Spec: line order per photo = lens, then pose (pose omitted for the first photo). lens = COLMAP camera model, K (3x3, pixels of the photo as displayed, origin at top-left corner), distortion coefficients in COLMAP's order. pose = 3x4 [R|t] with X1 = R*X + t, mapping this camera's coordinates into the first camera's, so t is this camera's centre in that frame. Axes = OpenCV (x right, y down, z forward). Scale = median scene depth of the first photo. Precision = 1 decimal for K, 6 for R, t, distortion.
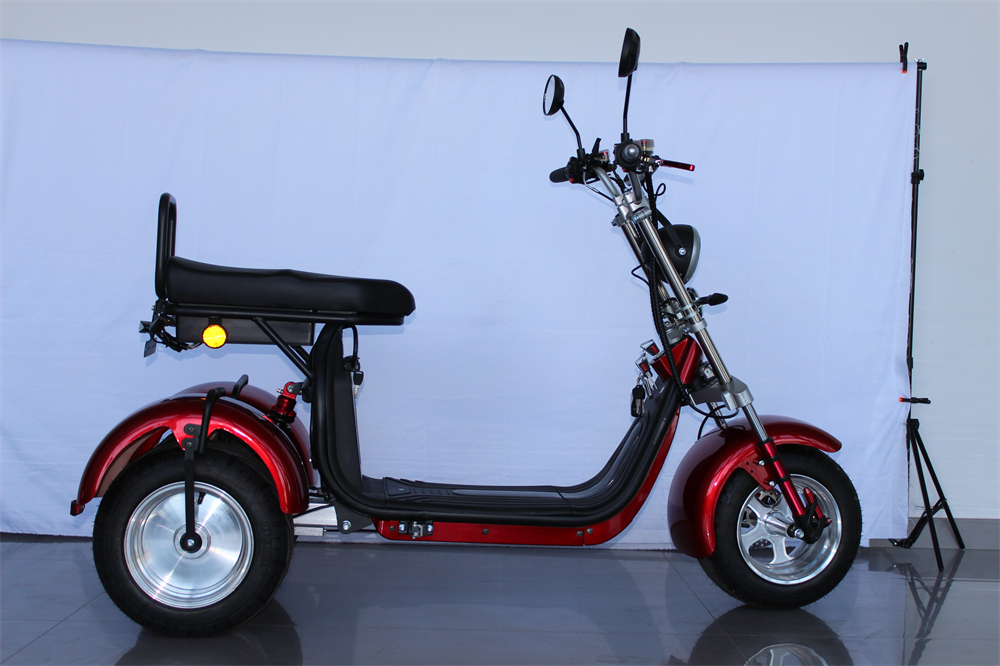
lens RADIAL K [[804.4, 0, 494.3], [0, 804.4, 331.9], [0, 0, 1]] dist [0.074817, -0.017393]
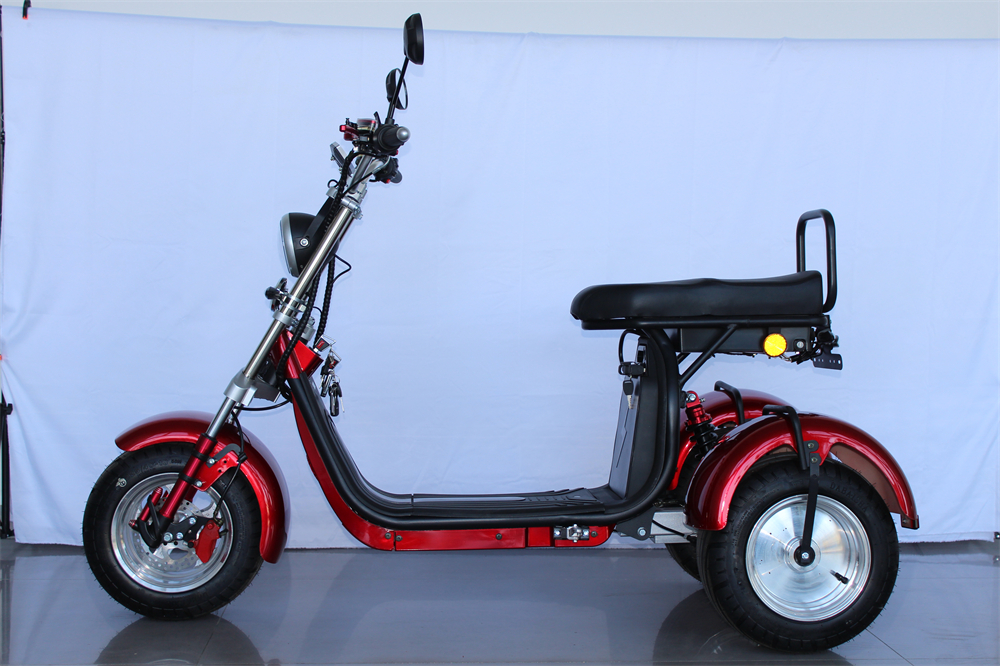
lens RADIAL K [[861.9, 0, 490.4], [0, 861.9, 340.3], [0, 0, 1]] dist [0.044885, 0.035602]
pose [[0.998350, -0.011642, 0.056225, -0.246995], [0.010290, 0.999652, 0.024274, -0.009673], [-0.056488, -0.023656, 0.998123, -0.006272]]
